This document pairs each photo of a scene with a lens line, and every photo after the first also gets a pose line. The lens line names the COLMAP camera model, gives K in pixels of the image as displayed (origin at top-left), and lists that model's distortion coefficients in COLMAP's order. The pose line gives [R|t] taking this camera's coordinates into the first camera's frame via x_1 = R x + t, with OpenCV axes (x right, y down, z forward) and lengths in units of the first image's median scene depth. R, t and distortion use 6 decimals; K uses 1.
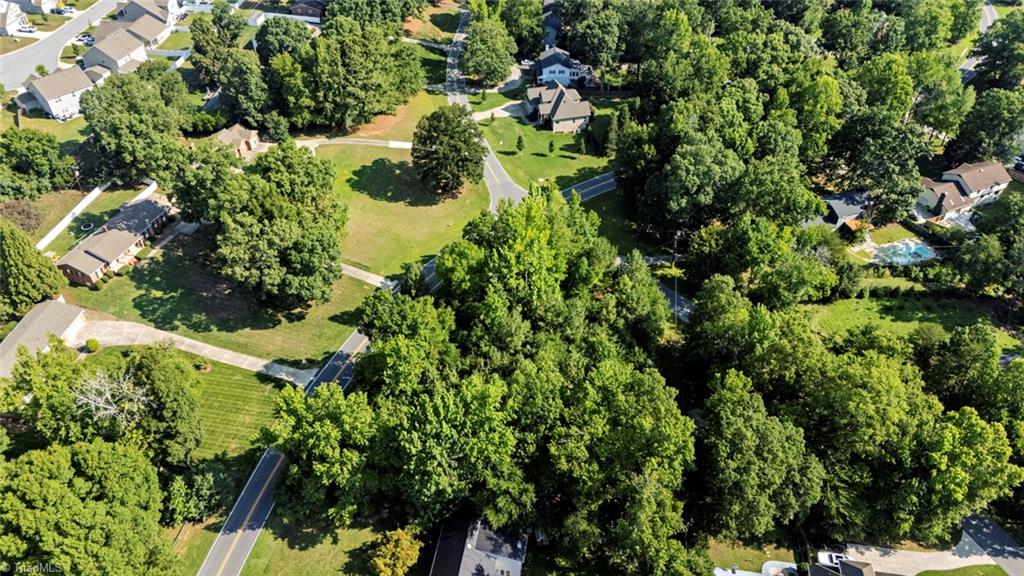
lens RADIAL K [[758.2, 0, 512.0], [0, 758.2, 288.0], [0, 0, 1]] dist [0.036062, -0.004995]
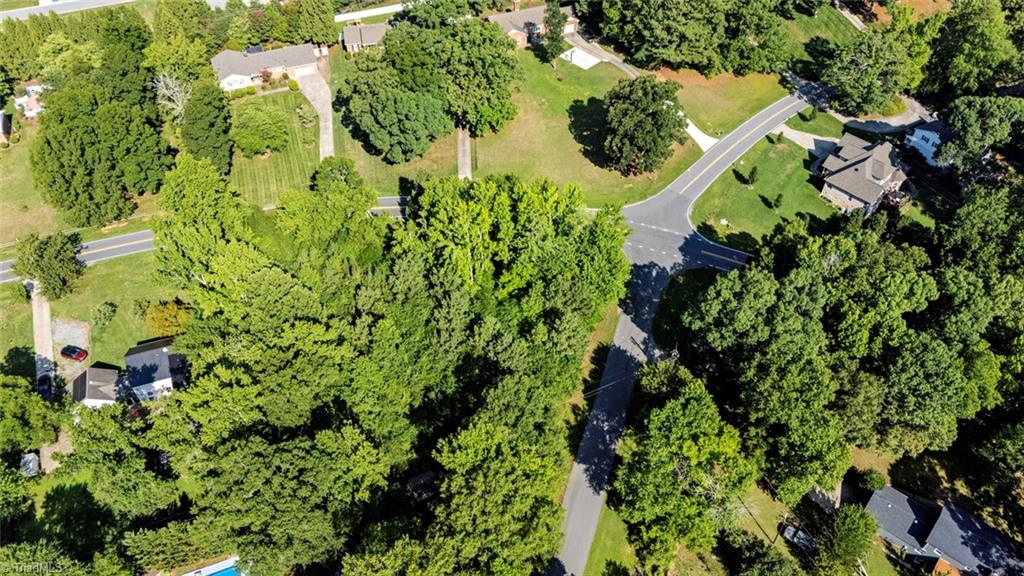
lens RADIAL K [[758.2, 0, 512.0], [0, 758.2, 288.0], [0, 0, 1]] dist [0.036062, -0.004995]
pose [[0.478697, 0.641792, -0.599126, 0.501703], [-0.571762, 0.745734, 0.342006, -0.259744], [0.666286, 0.178841, 0.723933, 0.301456]]
